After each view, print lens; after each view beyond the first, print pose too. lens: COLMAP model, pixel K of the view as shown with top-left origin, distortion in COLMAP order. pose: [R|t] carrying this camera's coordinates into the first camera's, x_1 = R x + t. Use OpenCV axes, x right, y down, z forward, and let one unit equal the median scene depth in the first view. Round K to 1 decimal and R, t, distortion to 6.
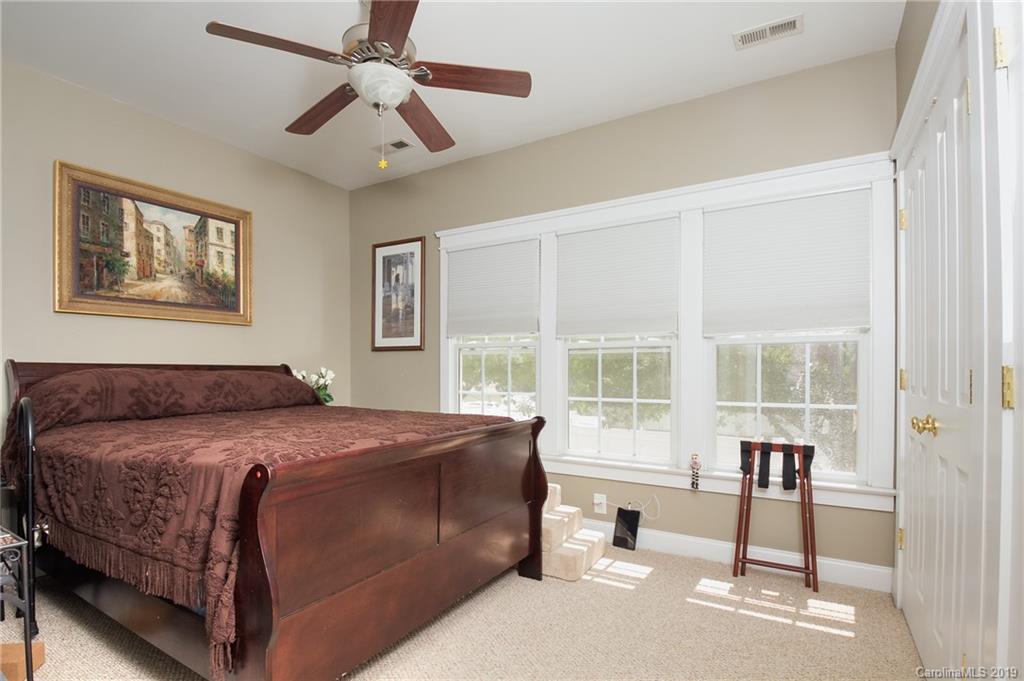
lens RADIAL K [[499.0, 0, 509.7], [0, 499.0, 375.0], [0, 0, 1]] dist [0.000280, -0.000490]
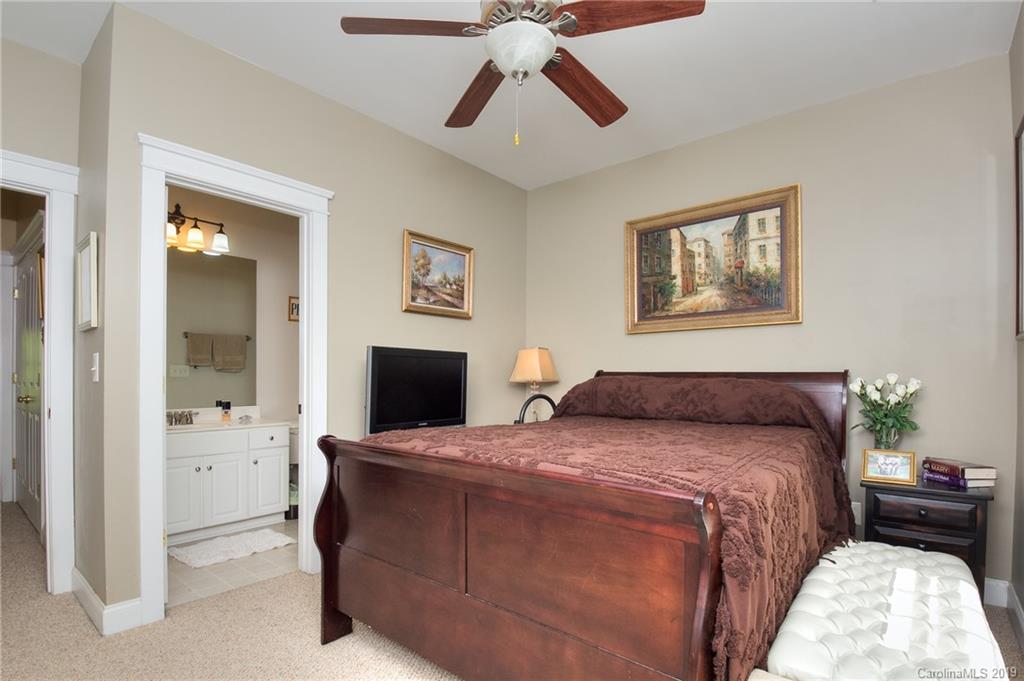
lens RADIAL K [[499.0, 0, 509.7], [0, 499.0, 375.0], [0, 0, 1]] dist [0.000280, -0.000490]
pose [[-0.142013, -0.008330, -0.989830, 0.405182], [-0.015579, 0.999860, -0.006179, -0.002831], [0.989742, 0.014543, -0.142123, 0.758742]]
